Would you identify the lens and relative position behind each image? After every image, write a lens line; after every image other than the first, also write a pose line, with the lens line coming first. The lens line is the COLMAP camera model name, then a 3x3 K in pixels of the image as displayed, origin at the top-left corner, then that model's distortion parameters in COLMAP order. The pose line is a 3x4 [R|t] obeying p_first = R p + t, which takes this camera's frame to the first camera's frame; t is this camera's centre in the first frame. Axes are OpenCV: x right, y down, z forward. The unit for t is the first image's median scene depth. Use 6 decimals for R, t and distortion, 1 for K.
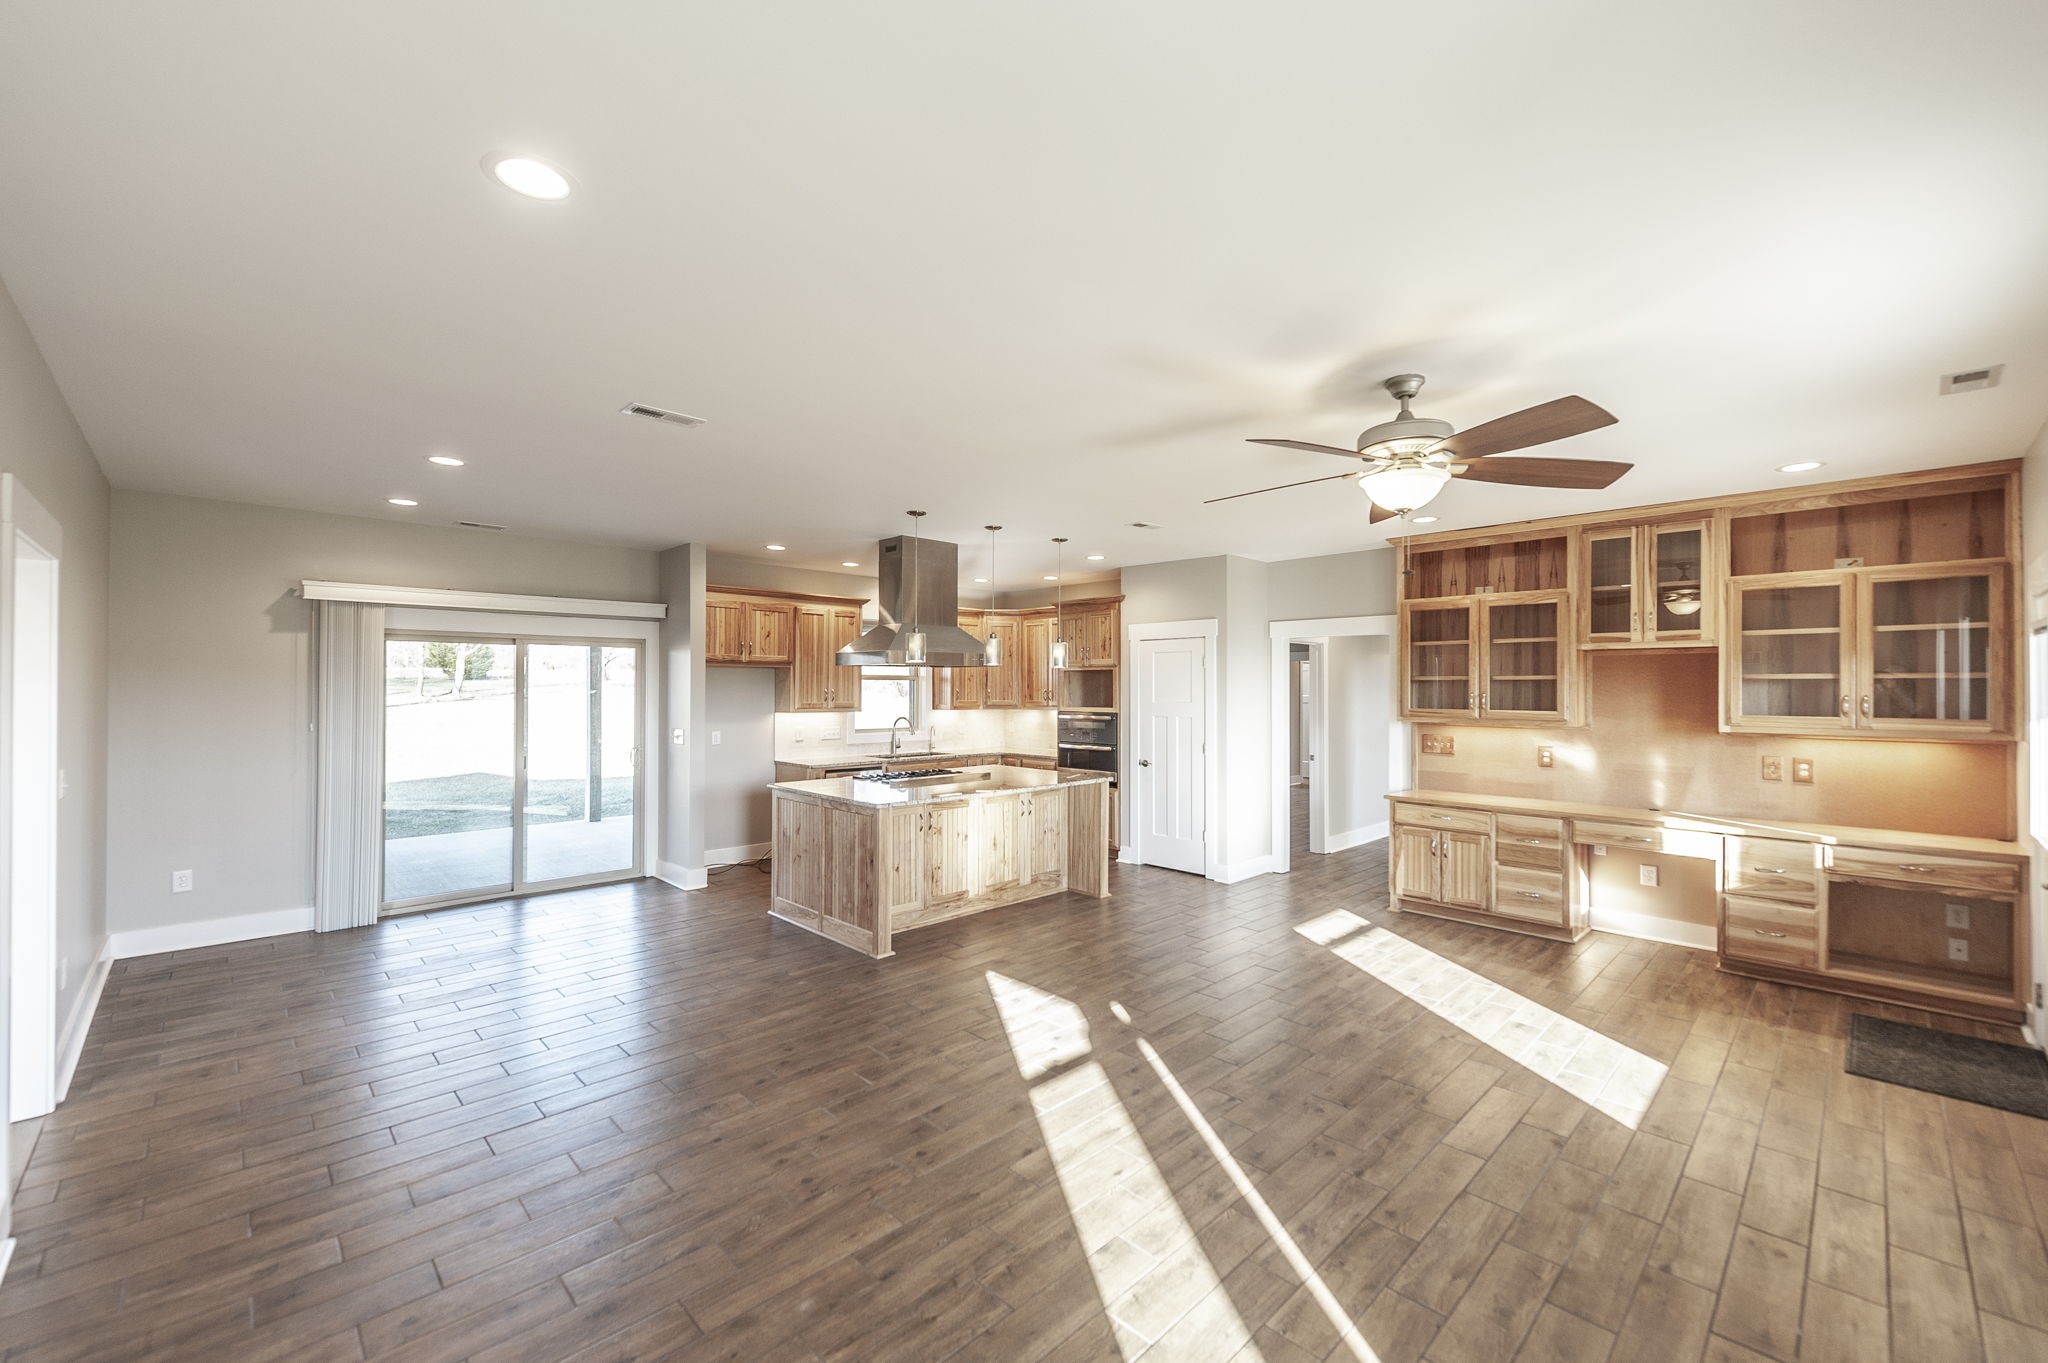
lens RADIAL K [[820.1, 0, 1019.2], [0, 820.1, 683.1], [0, 0, 1]] dist [0.011340, -0.002717]
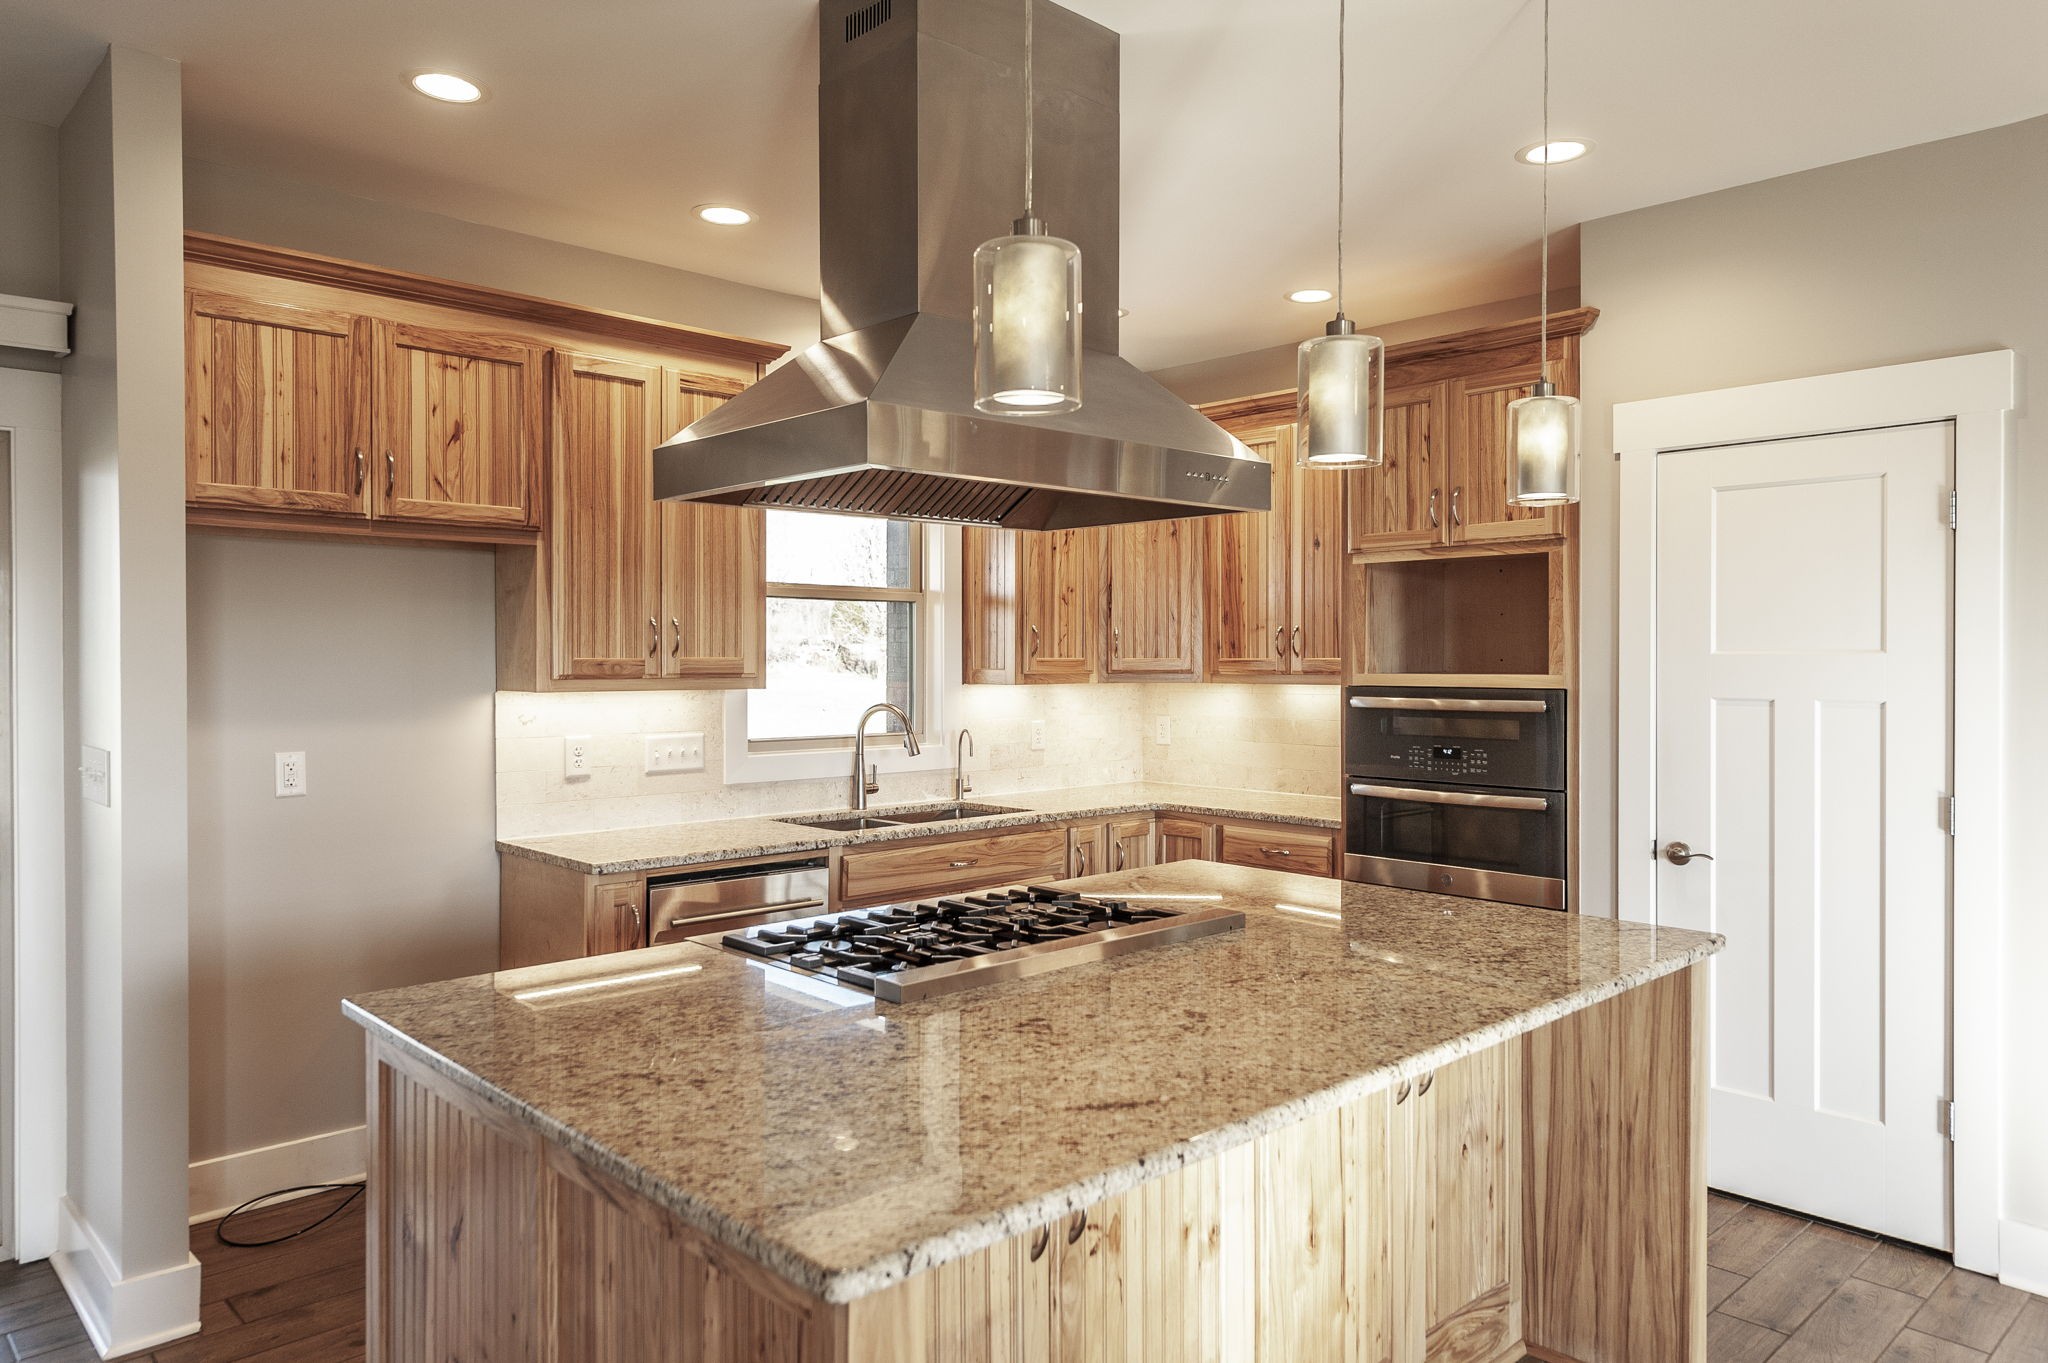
lens RADIAL K [[1301.0, 0, 973.1], [0, 1301.0, 676.9], [0, 0, 1]] dist [-0.001745, -0.009102]
pose [[0.999026, -0.002187, -0.044061, -0.115515], [0.003009, 0.999823, 0.018578, 0.028278], [0.044013, -0.018692, 0.998856, 0.650678]]
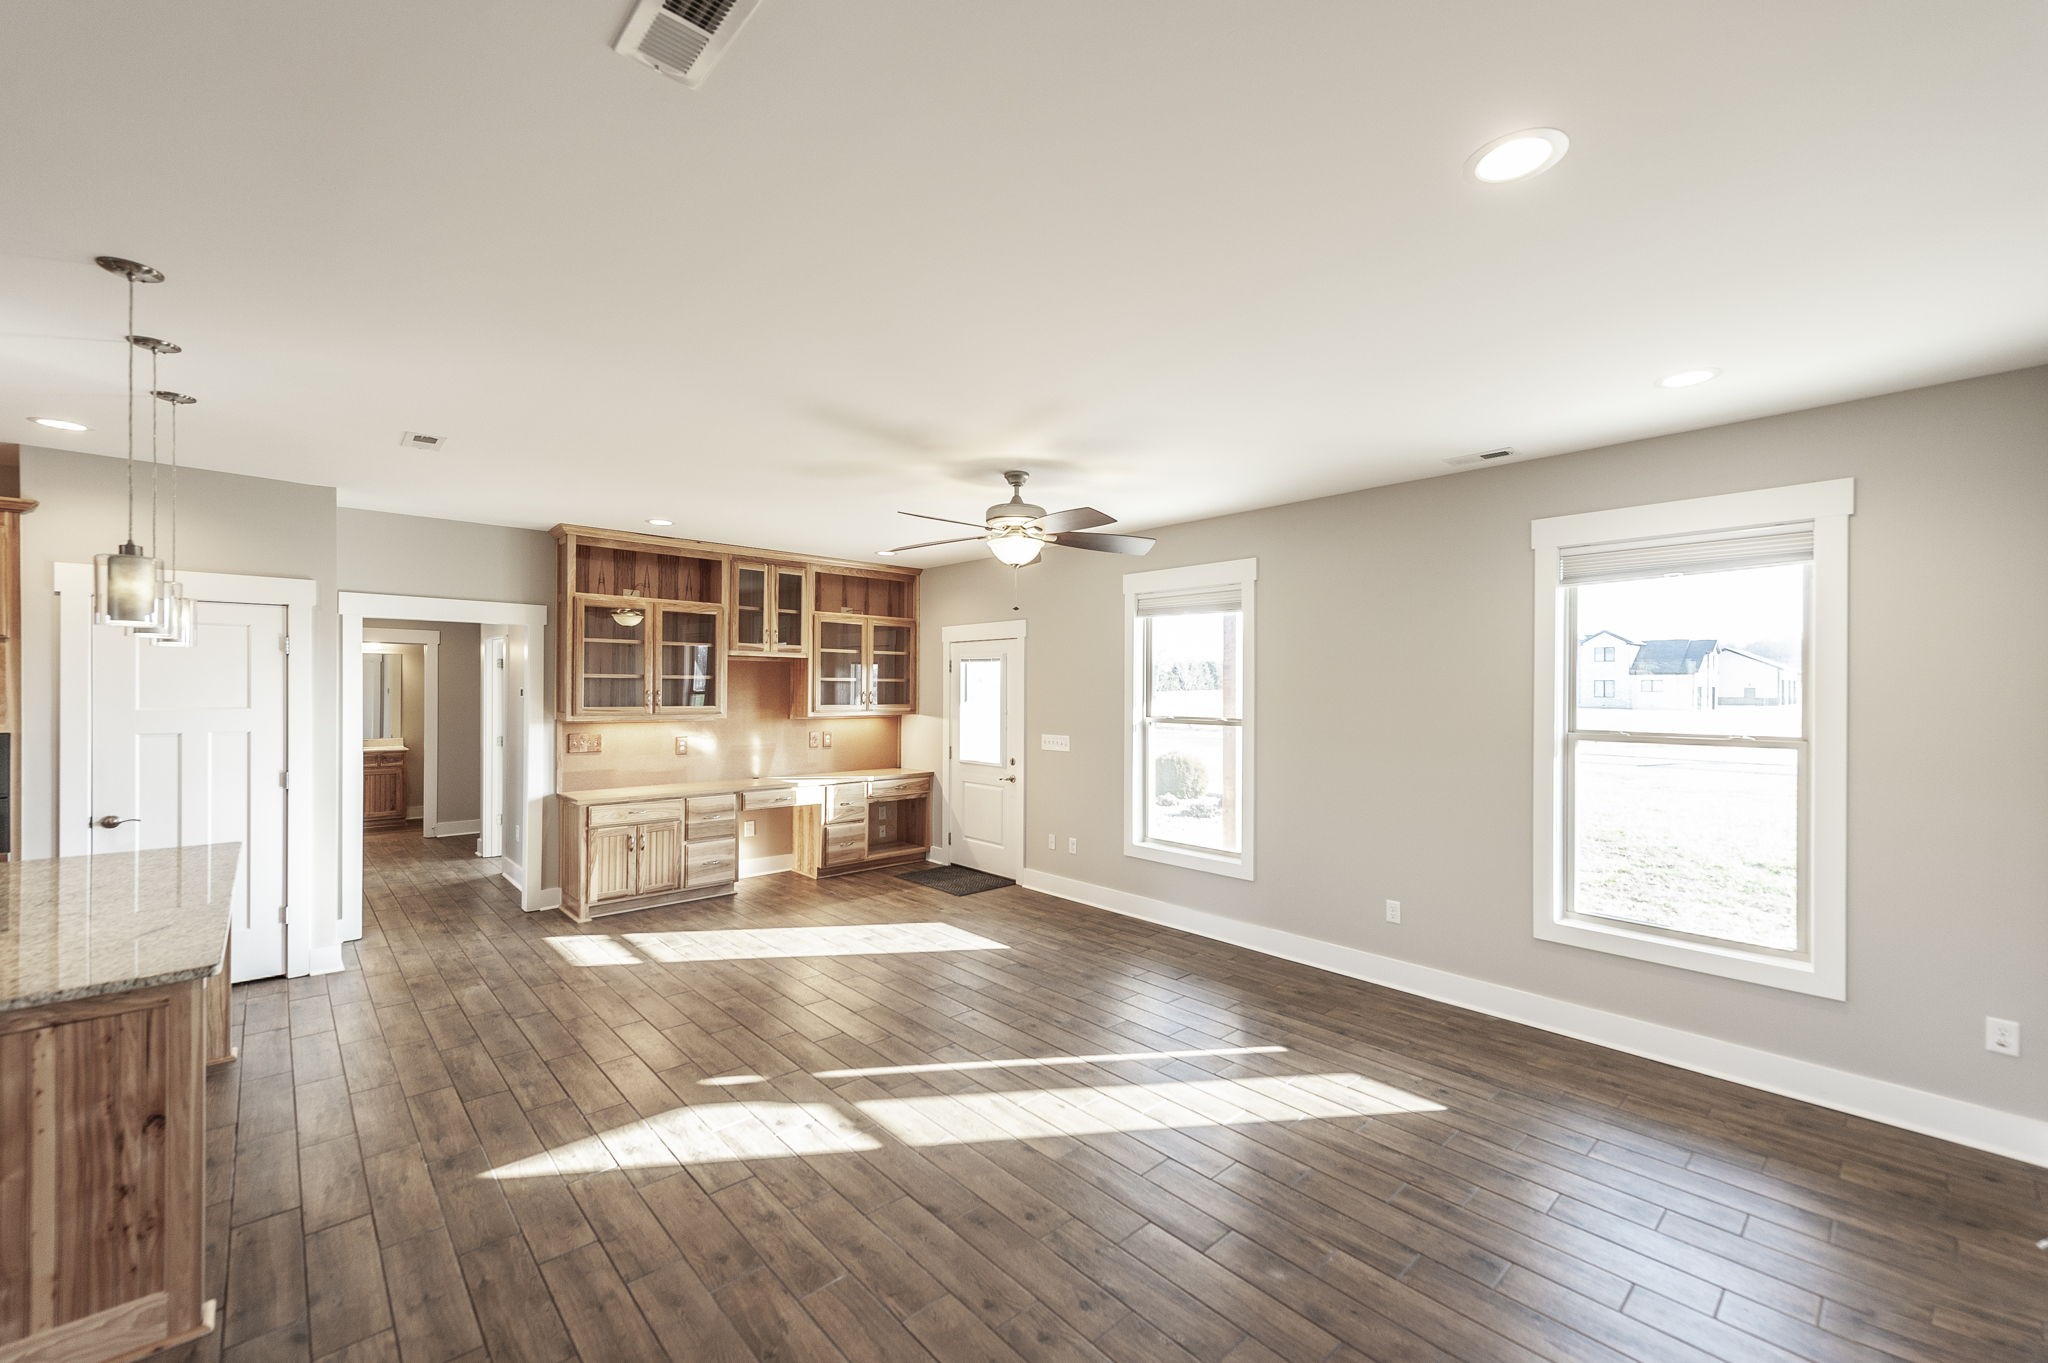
lens RADIAL K [[820.1, 0, 1027.8], [0, 820.1, 685.7], [0, 0, 1]] dist [0.011340, -0.002717]
pose [[0.021557, 0.000871, 0.999767, -0.498151], [-0.011774, 0.999930, -0.000617, 0.000206], [-0.999698, -0.011757, 0.021566, 0.489848]]
